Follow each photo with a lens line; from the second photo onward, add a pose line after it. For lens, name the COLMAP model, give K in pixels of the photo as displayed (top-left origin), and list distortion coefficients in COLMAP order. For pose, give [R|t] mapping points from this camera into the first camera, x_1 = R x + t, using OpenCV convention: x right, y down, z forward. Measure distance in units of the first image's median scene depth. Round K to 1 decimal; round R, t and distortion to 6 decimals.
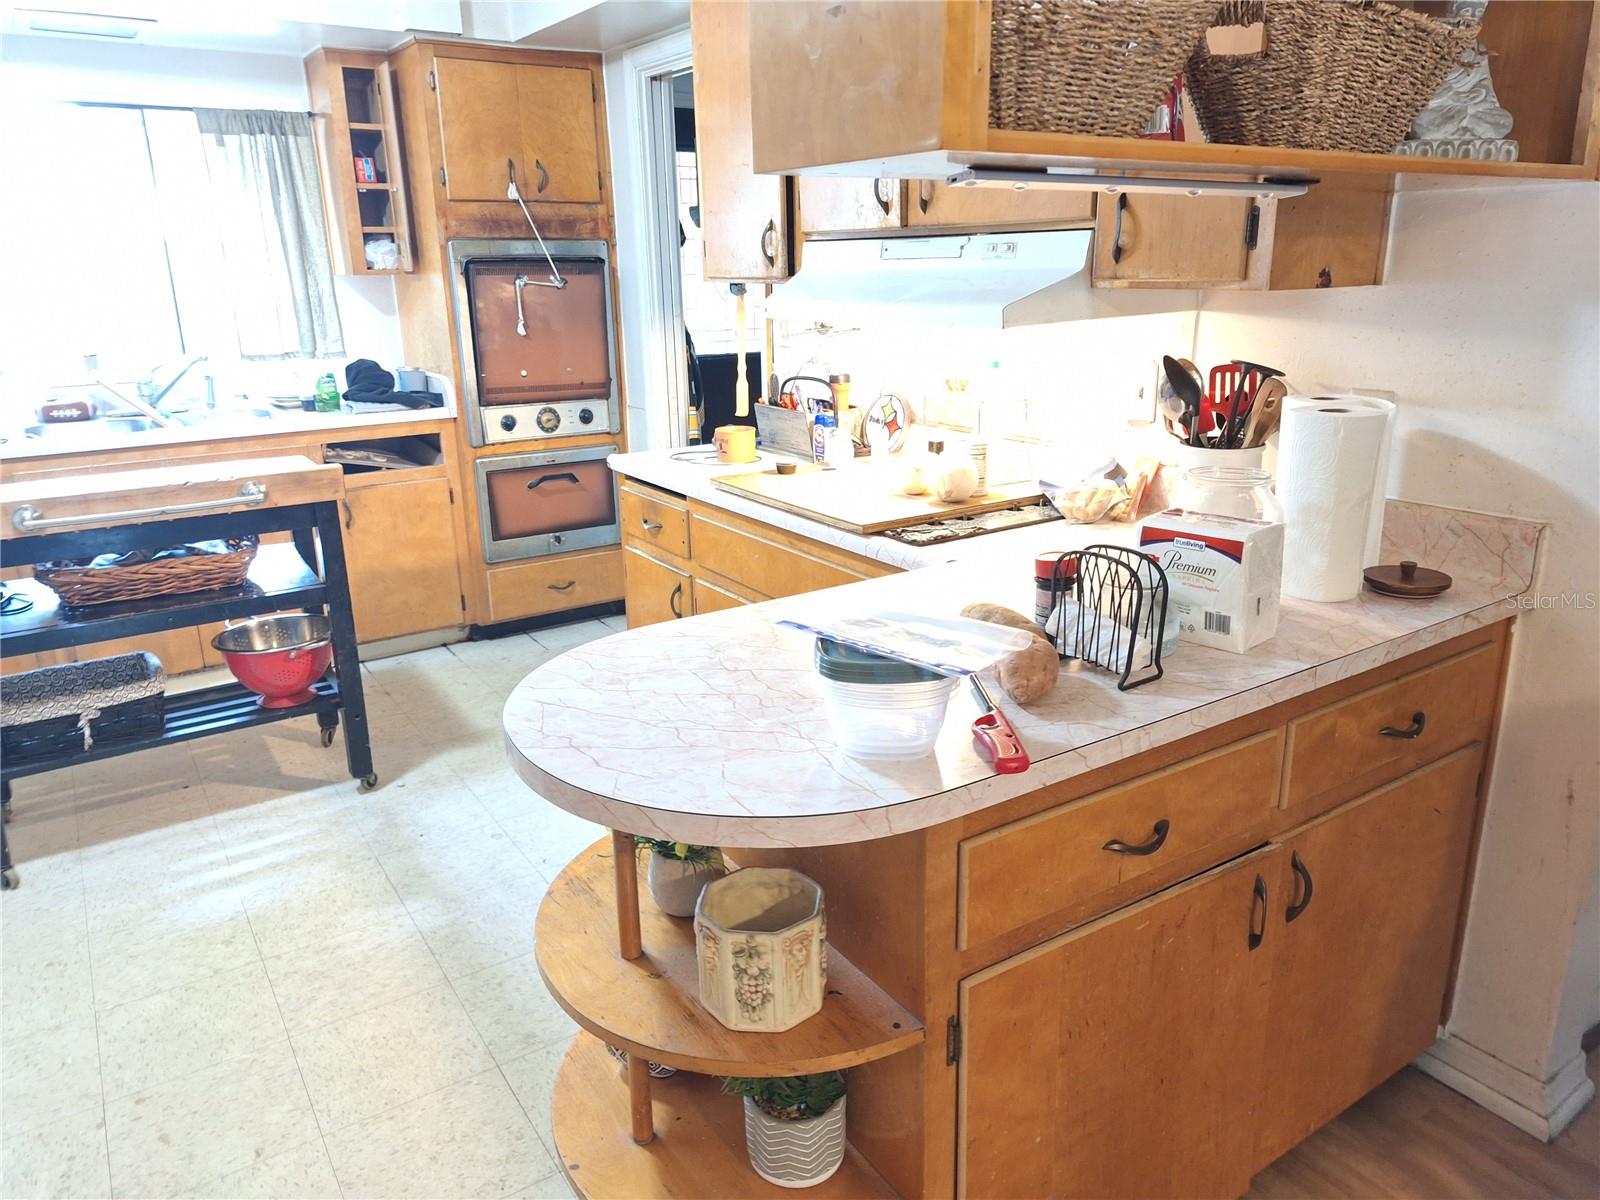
lens RADIAL K [[1117.9, 0, 797.6], [0, 1117.9, 584.2], [0, 0, 1]] dist [0.094257, -0.120929]
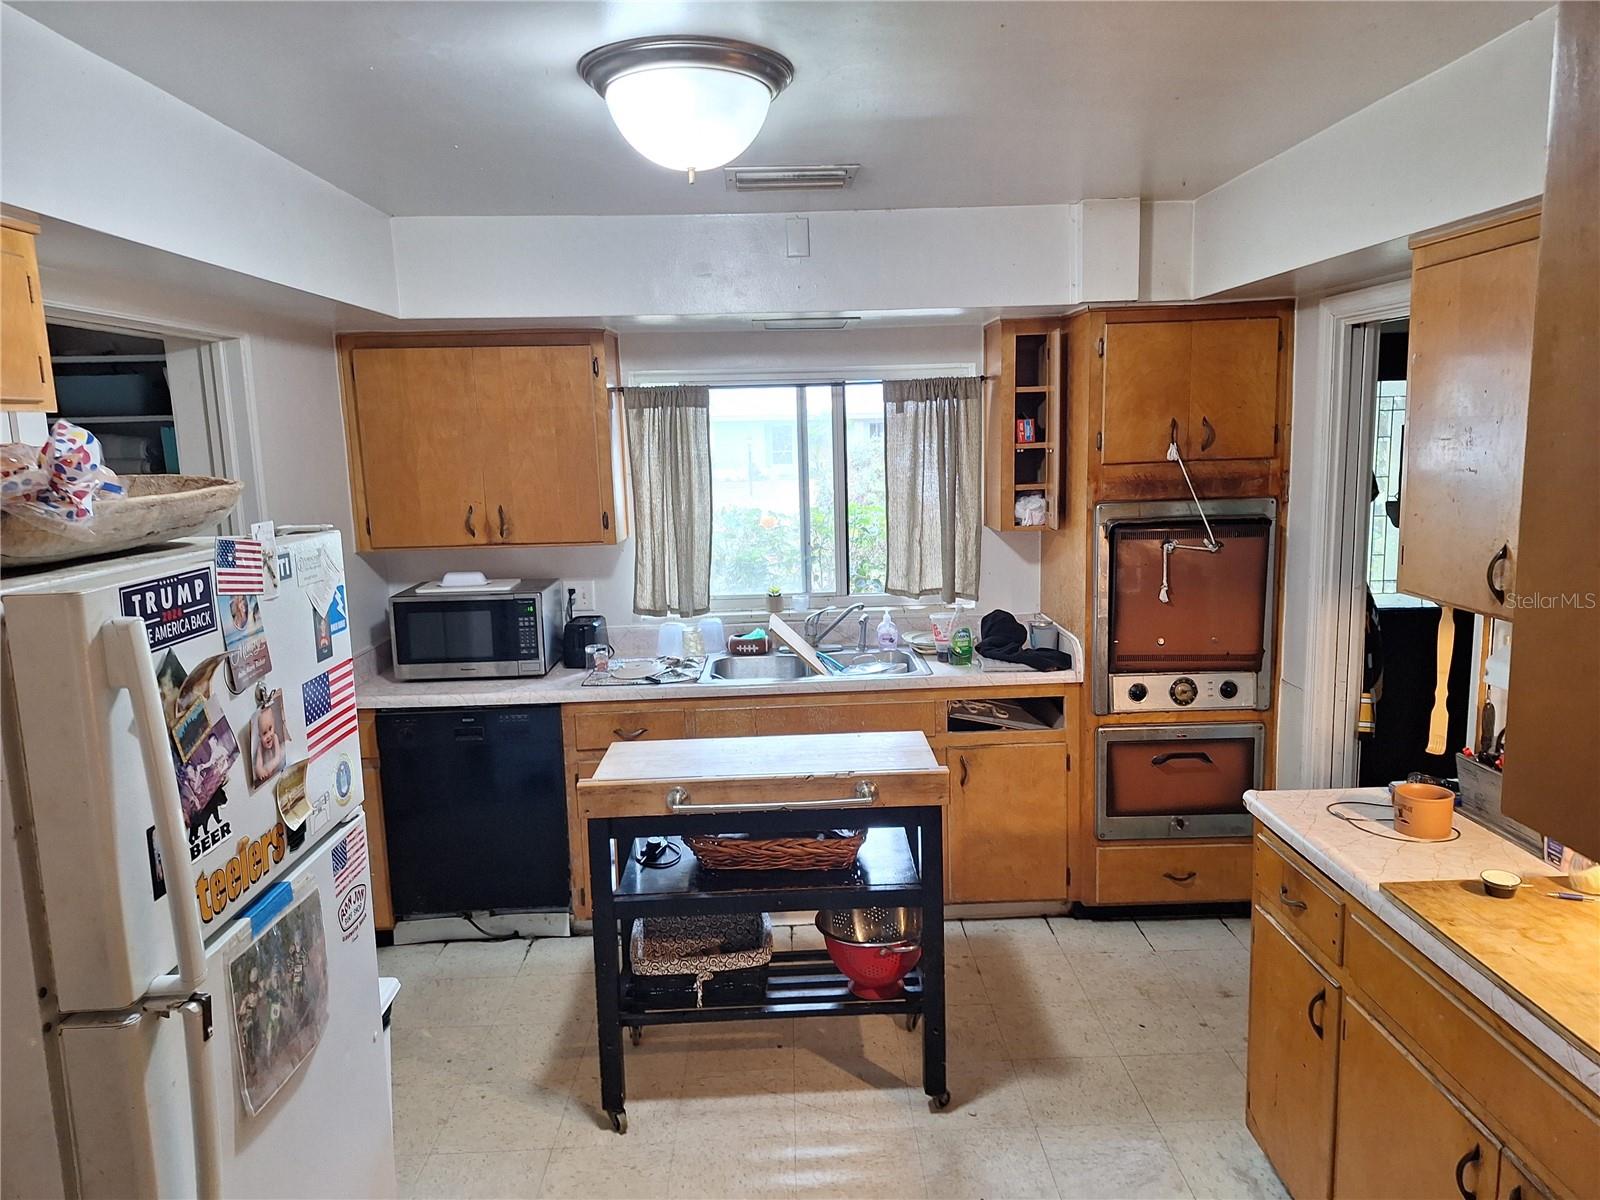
lens RADIAL K [[1107.3, 0, 805.7], [0, 1107.3, 597.9], [0, 0, 1]] dist [0.092429, -0.091424]
pose [[0.846540, 0.078198, -0.526551, -0.012953], [-0.135030, 0.988344, -0.070309, -0.121965], [0.514915, 0.130620, 0.847231, 0.080599]]
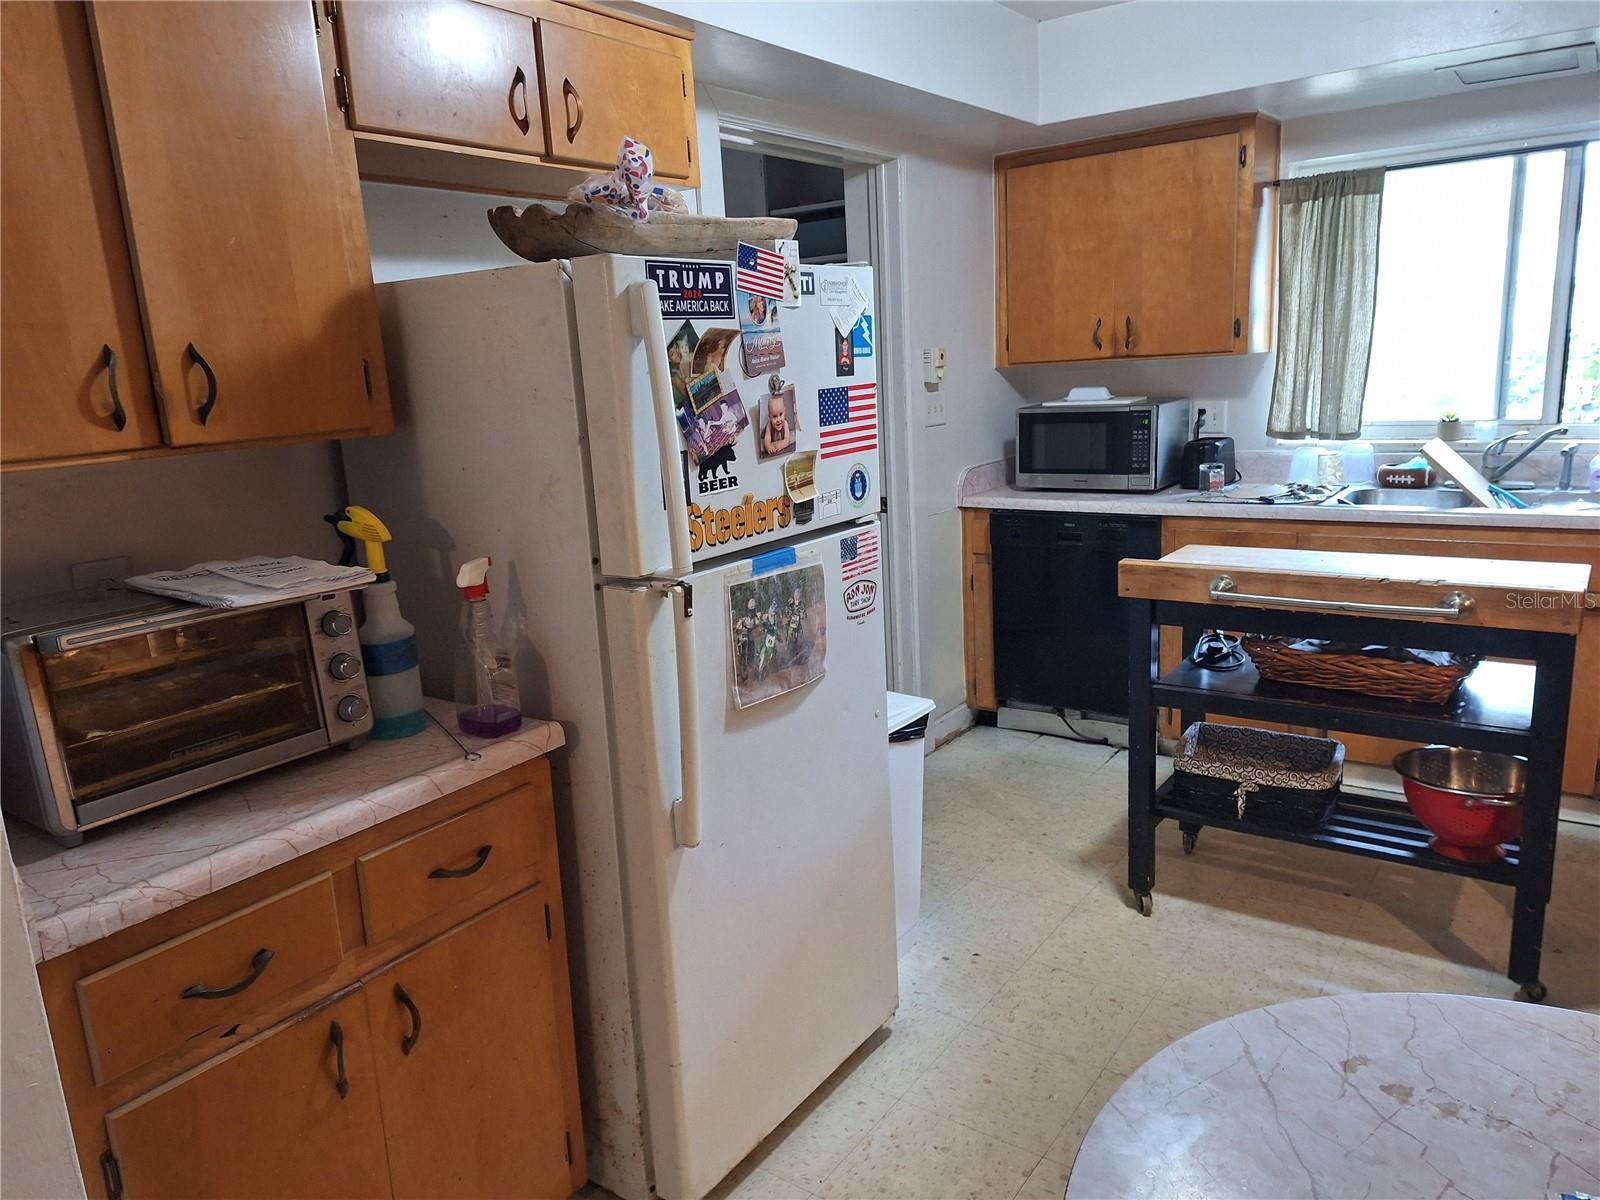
lens RADIAL K [[1107.3, 0, 805.7], [0, 1107.3, 597.9], [0, 0, 1]] dist [0.092429, -0.091424]
pose [[0.349658, 0.197645, -0.915792, 0.081198], [-0.211105, 0.968977, 0.128522, -0.064051], [0.912784, 0.148390, 0.380535, 0.168647]]
